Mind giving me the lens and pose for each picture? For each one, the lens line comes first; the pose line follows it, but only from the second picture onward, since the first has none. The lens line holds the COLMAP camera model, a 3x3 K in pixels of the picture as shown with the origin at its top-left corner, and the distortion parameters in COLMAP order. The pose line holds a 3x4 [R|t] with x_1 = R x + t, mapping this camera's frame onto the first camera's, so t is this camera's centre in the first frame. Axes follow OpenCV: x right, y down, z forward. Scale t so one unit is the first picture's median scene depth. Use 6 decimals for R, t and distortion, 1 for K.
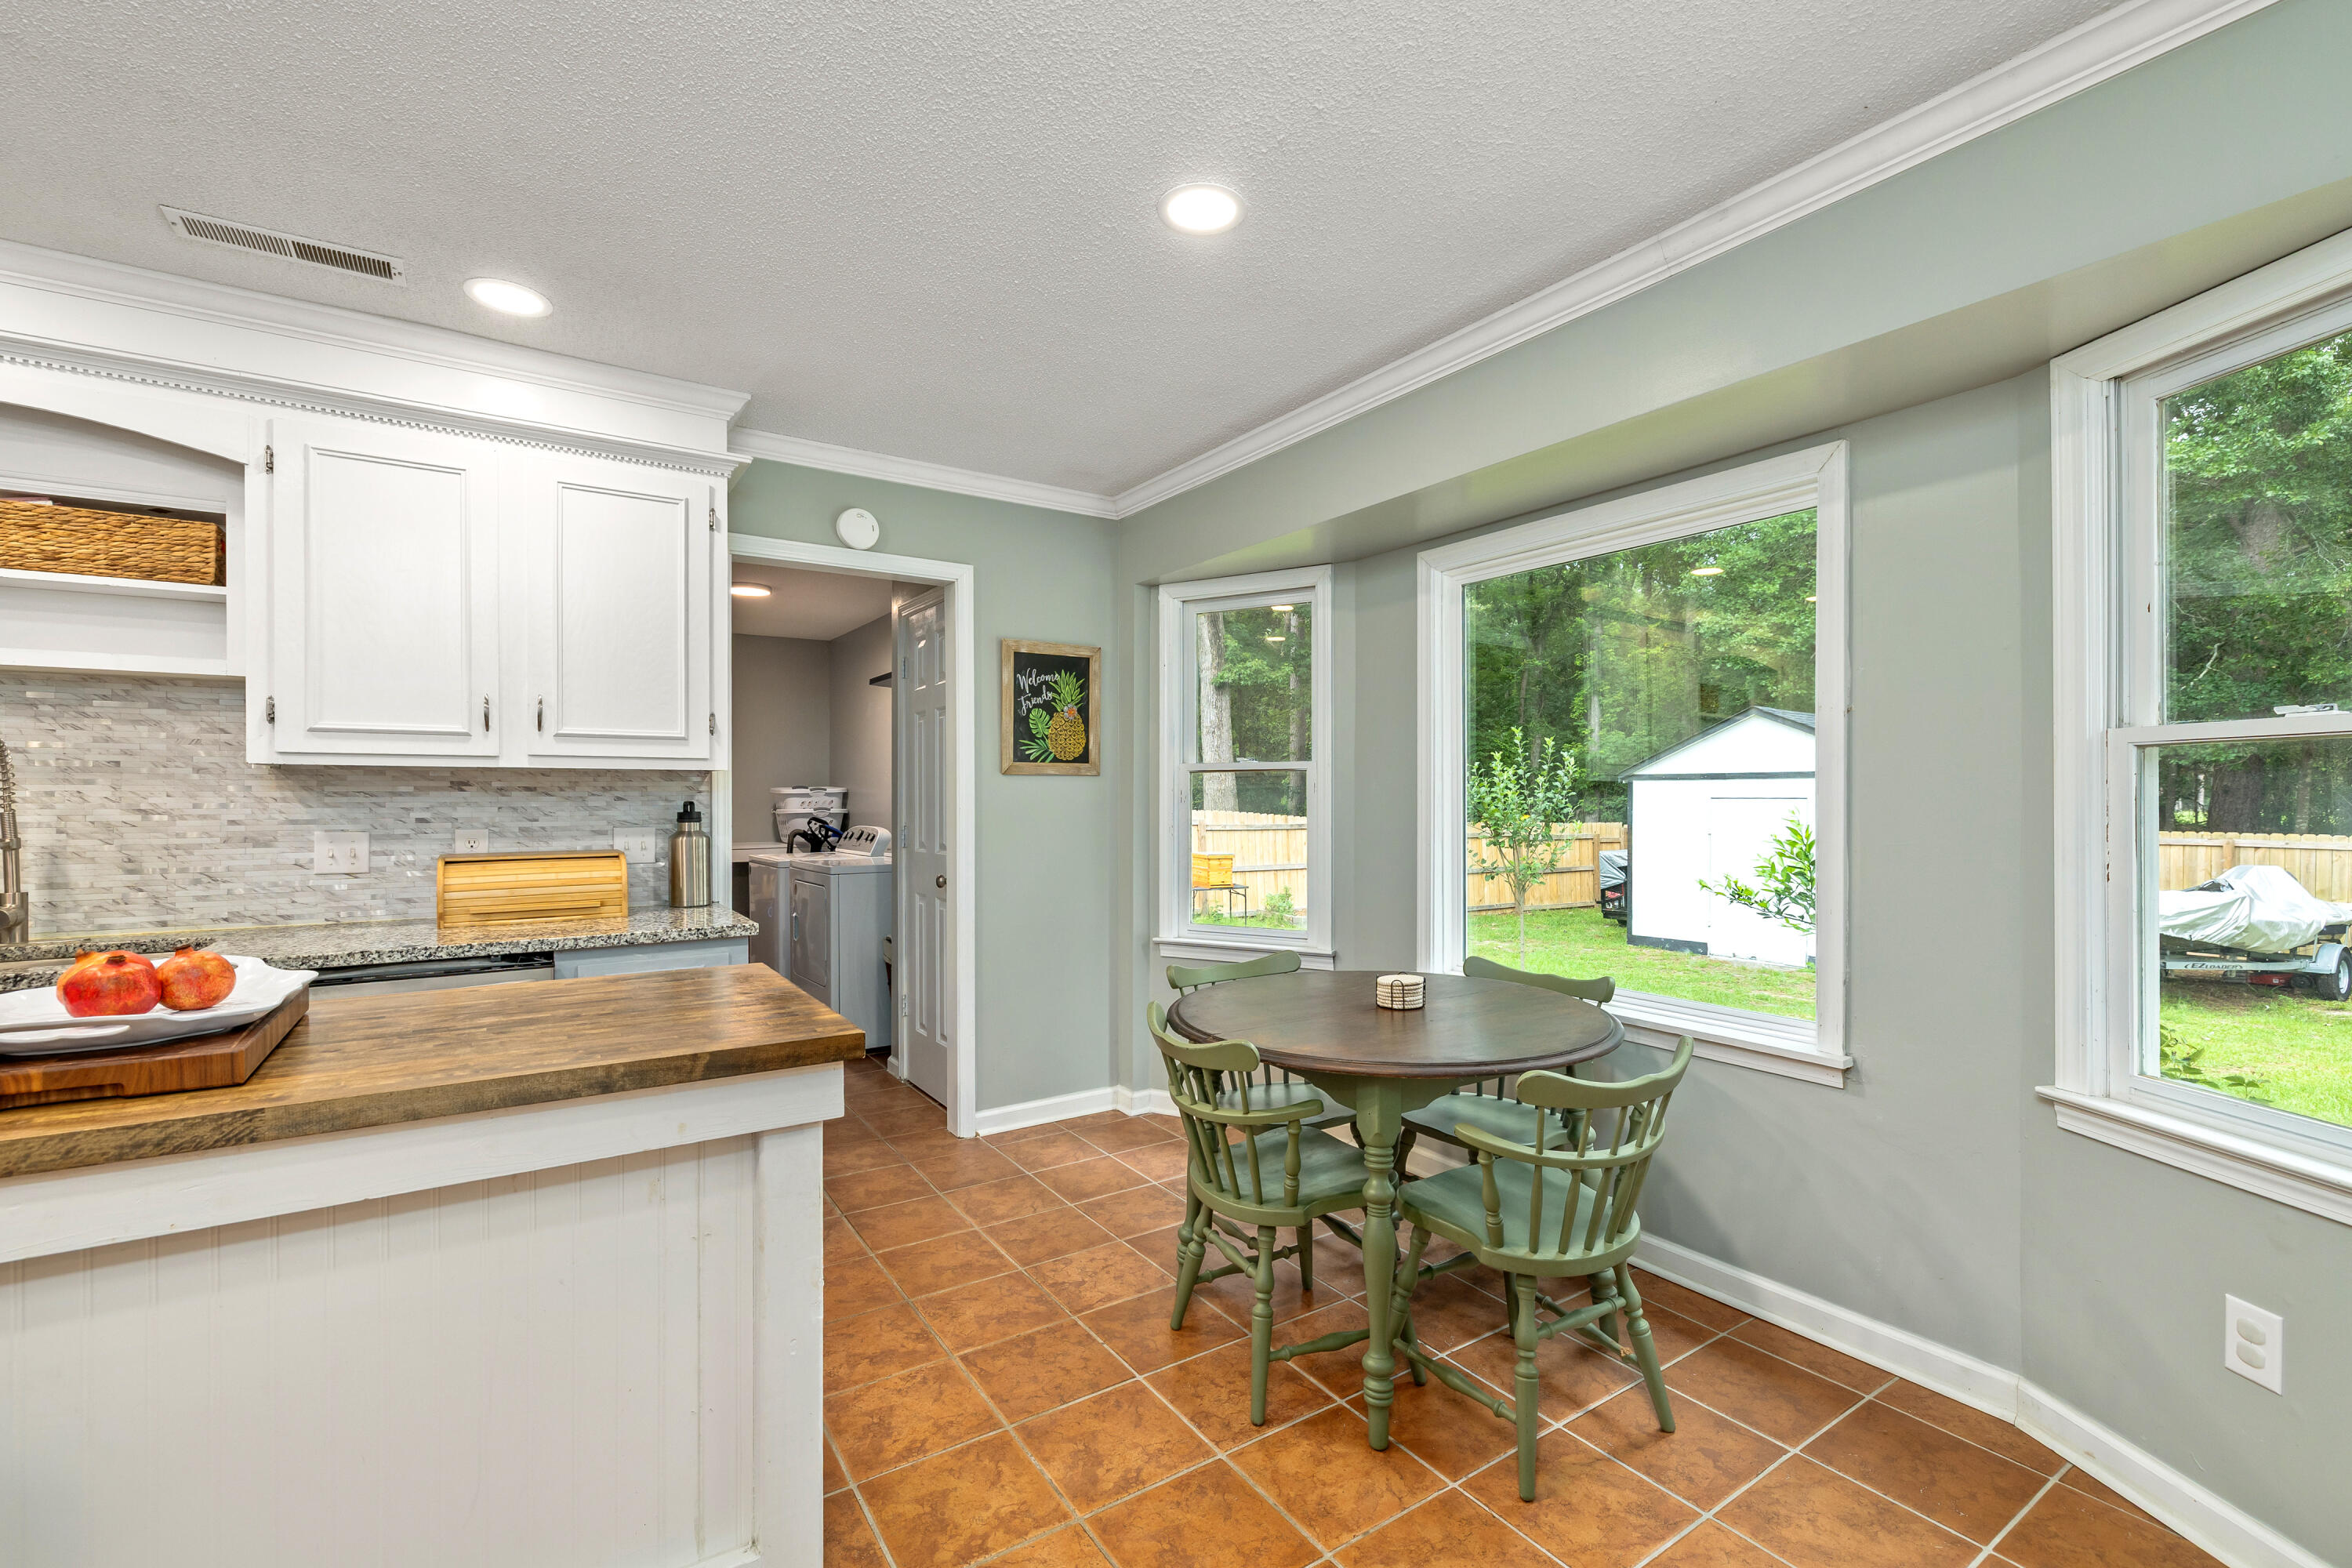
lens RADIAL K [[1005.9, 0, 1160.9], [0, 1005.9, 803.7], [0, 0, 1]] dist [-0.003799, 0.000722]
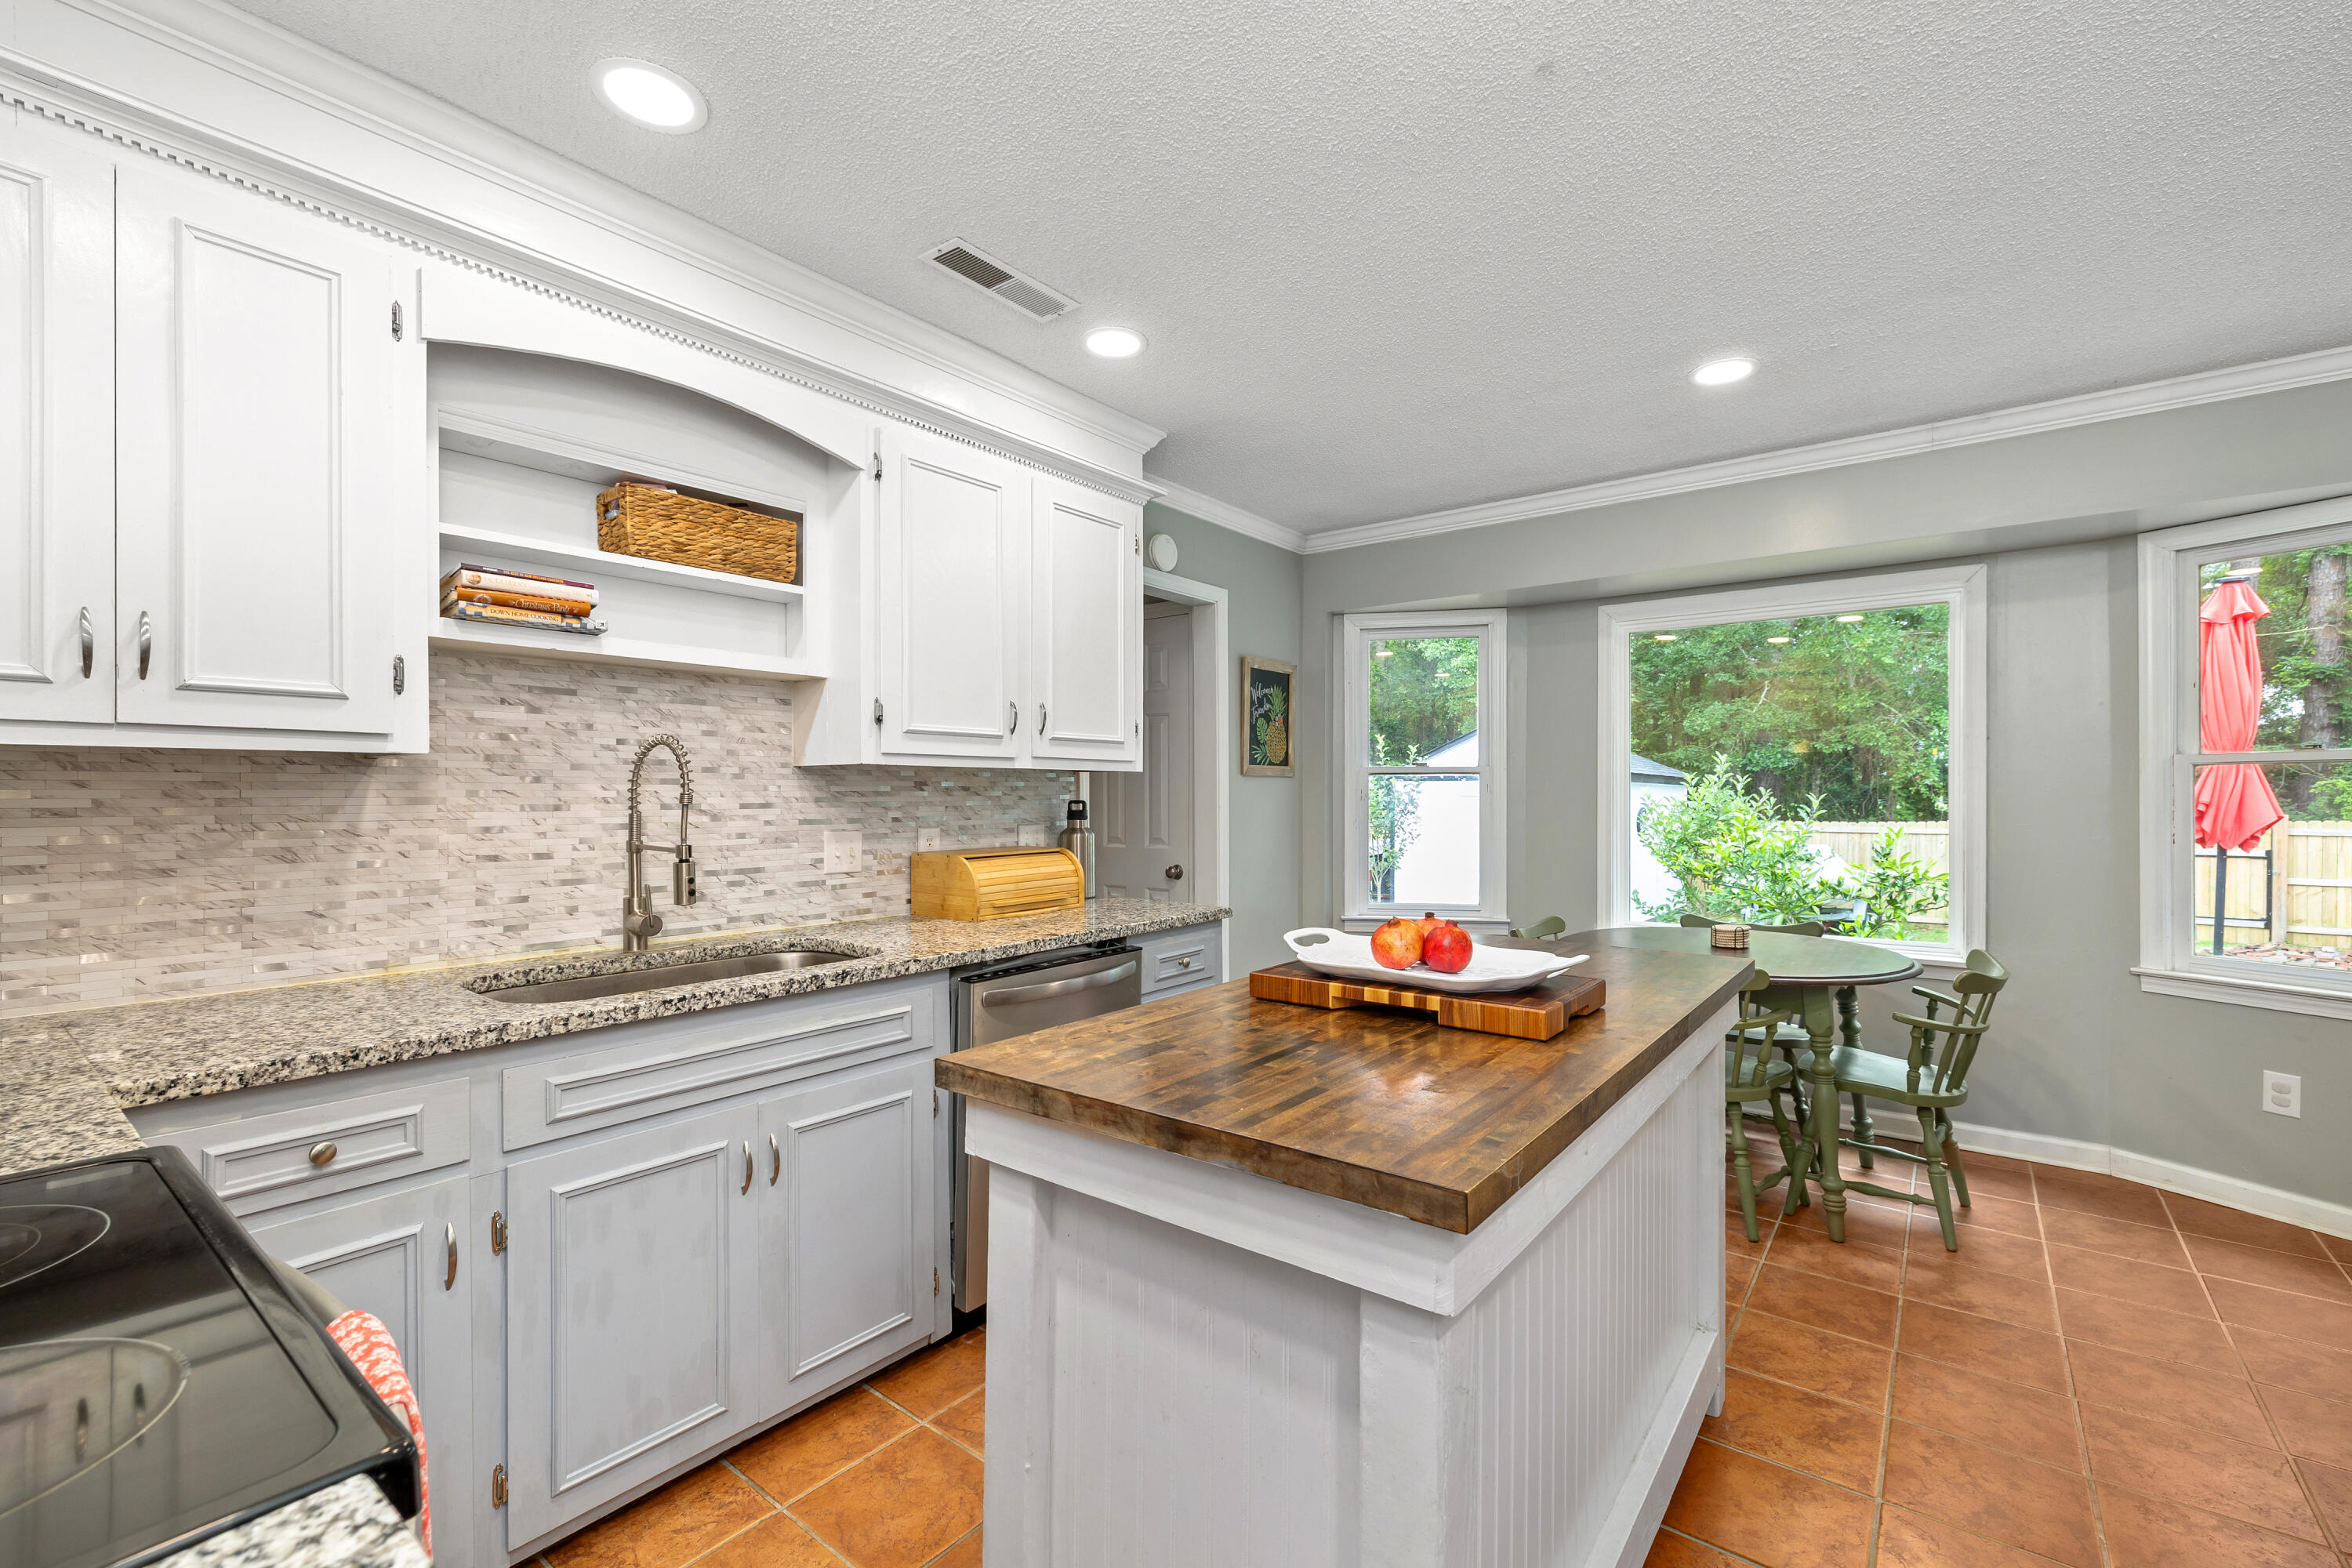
lens RADIAL K [[1005.9, 0, 1135.2], [0, 1005.9, 801.8], [0, 0, 1]] dist [-0.003799, 0.000722]
pose [[0.950210, -0.003921, 0.311585, -0.843294], [0.004470, 0.999989, -0.001048, 0.000750], [-0.311577, 0.002388, 0.950218, -0.046915]]
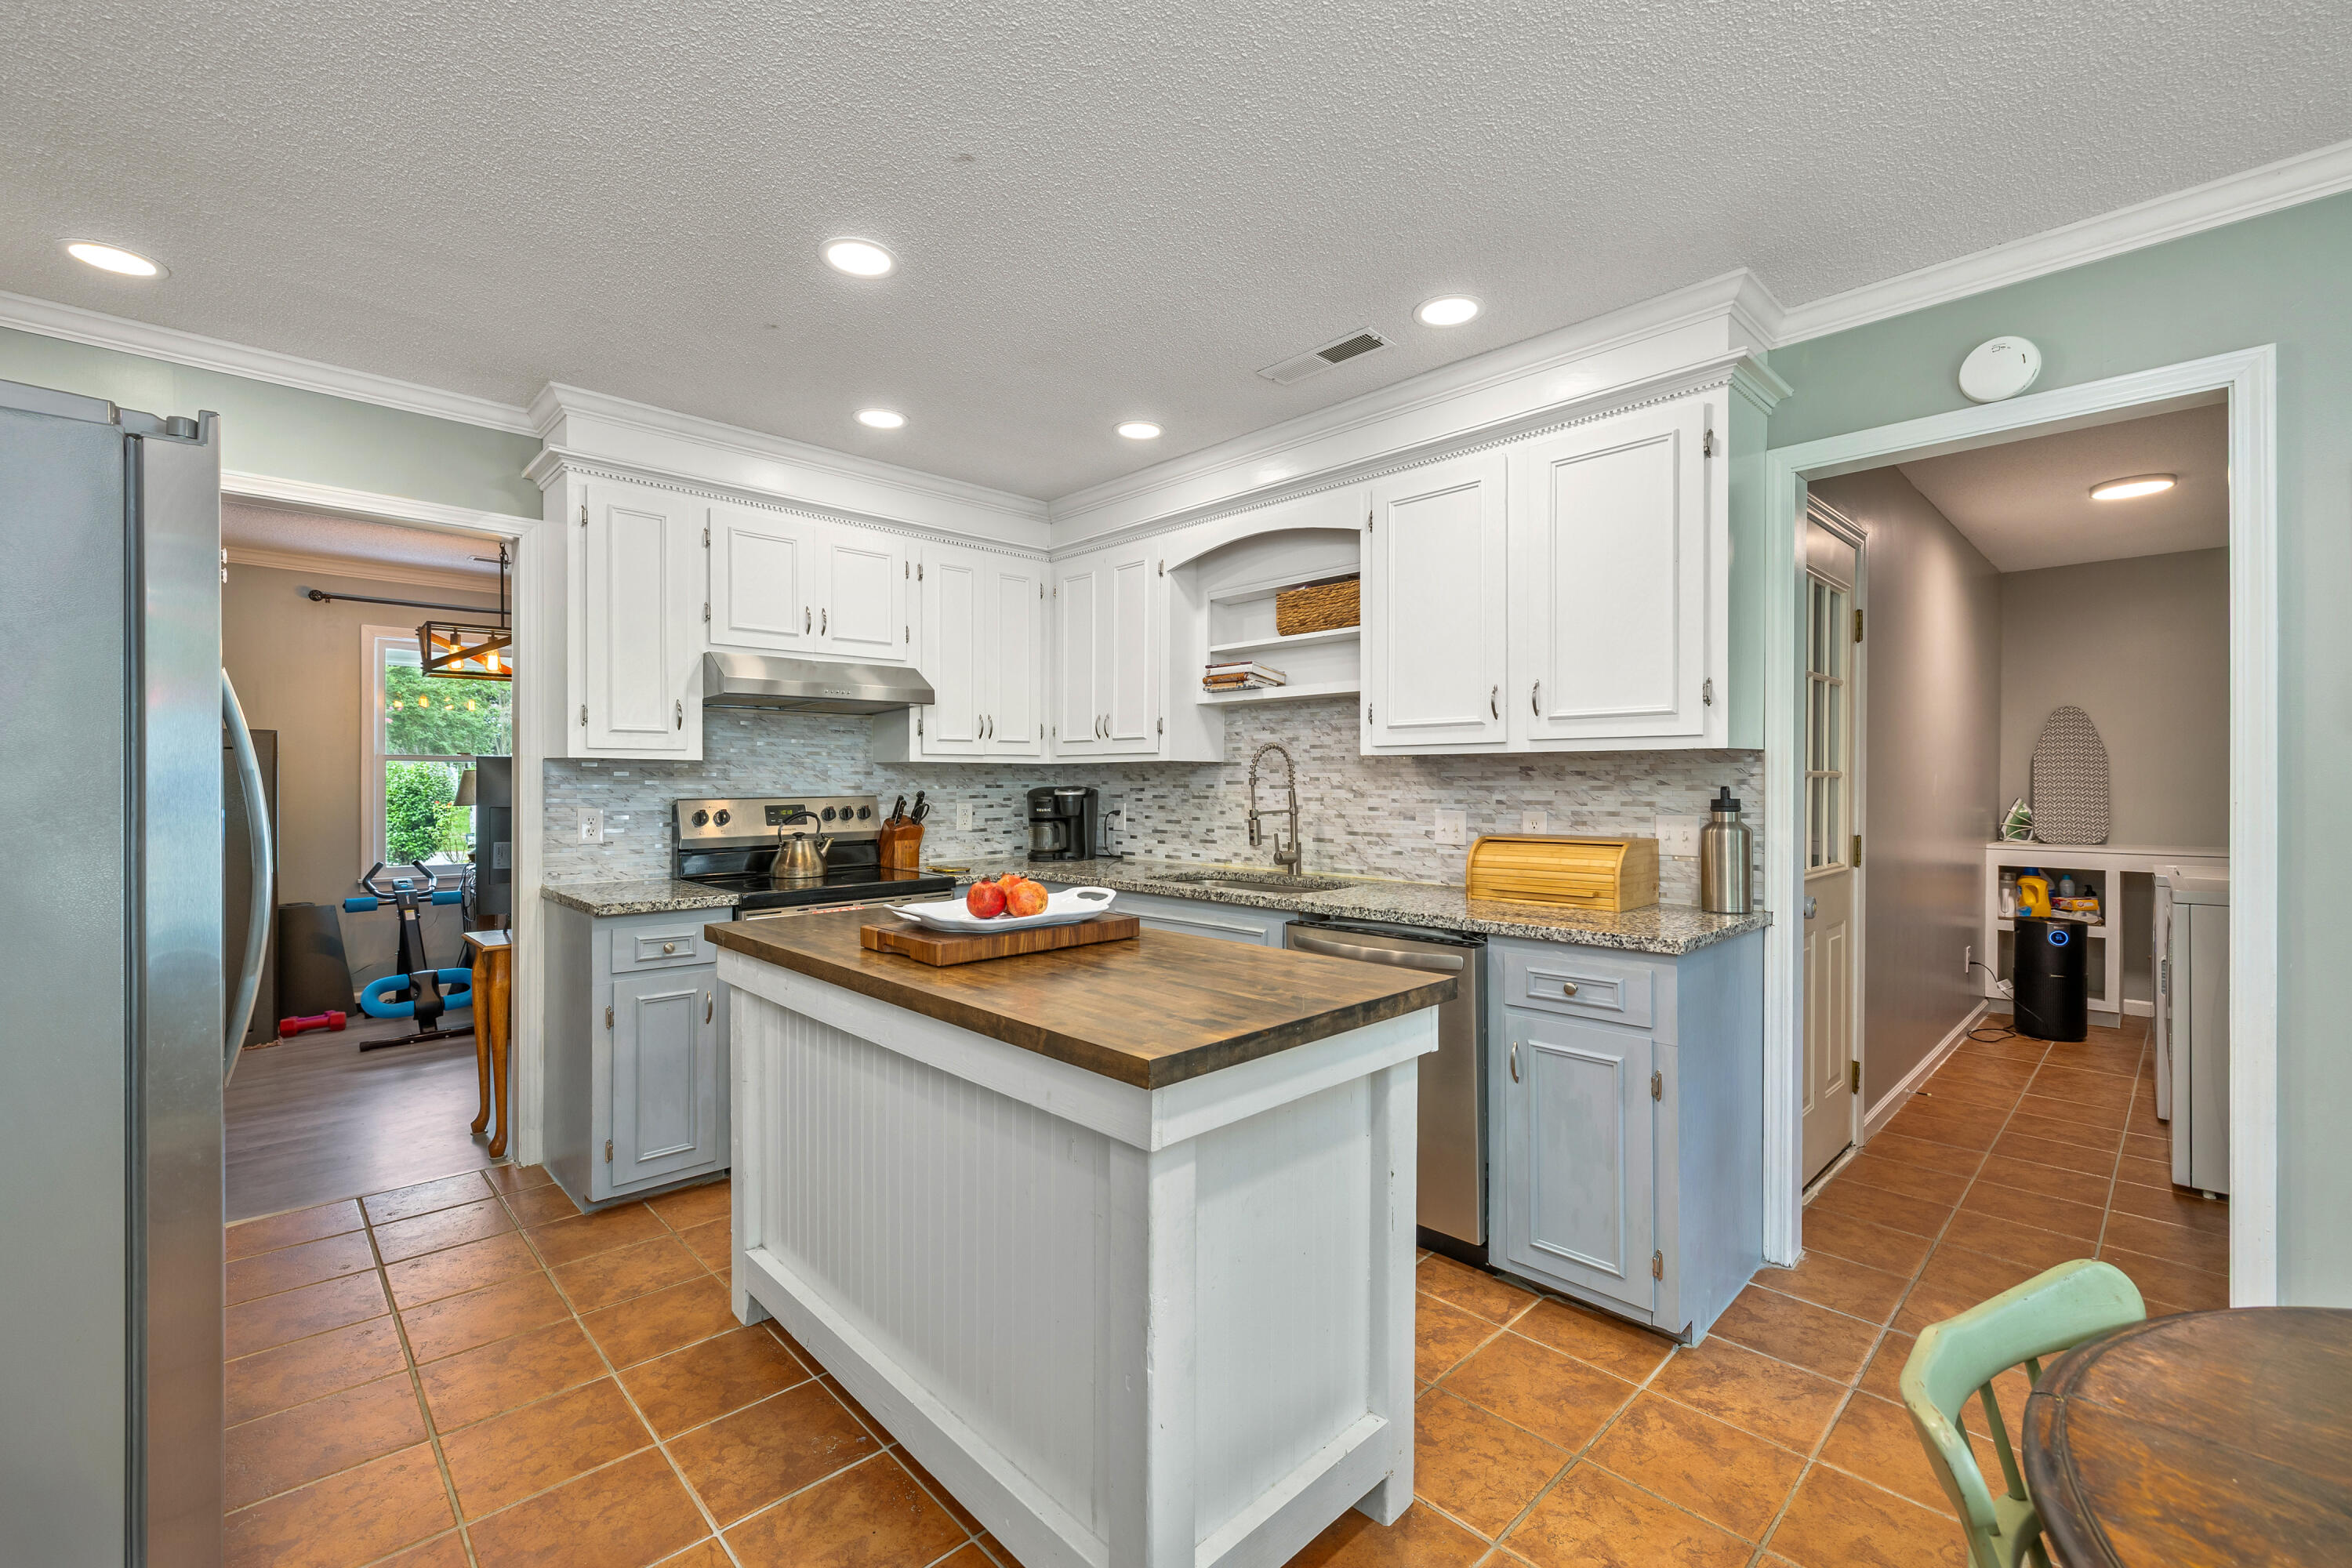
lens RADIAL K [[1005.9, 0, 1176.3], [0, 1005.9, 786.4], [0, 0, 1]] dist [-0.003799, 0.000722]
pose [[0.184744, 0.006101, -0.982768, 0.301838], [-0.005237, 0.999973, 0.005224, -0.004754], [0.982773, 0.004181, 0.184771, 0.451097]]
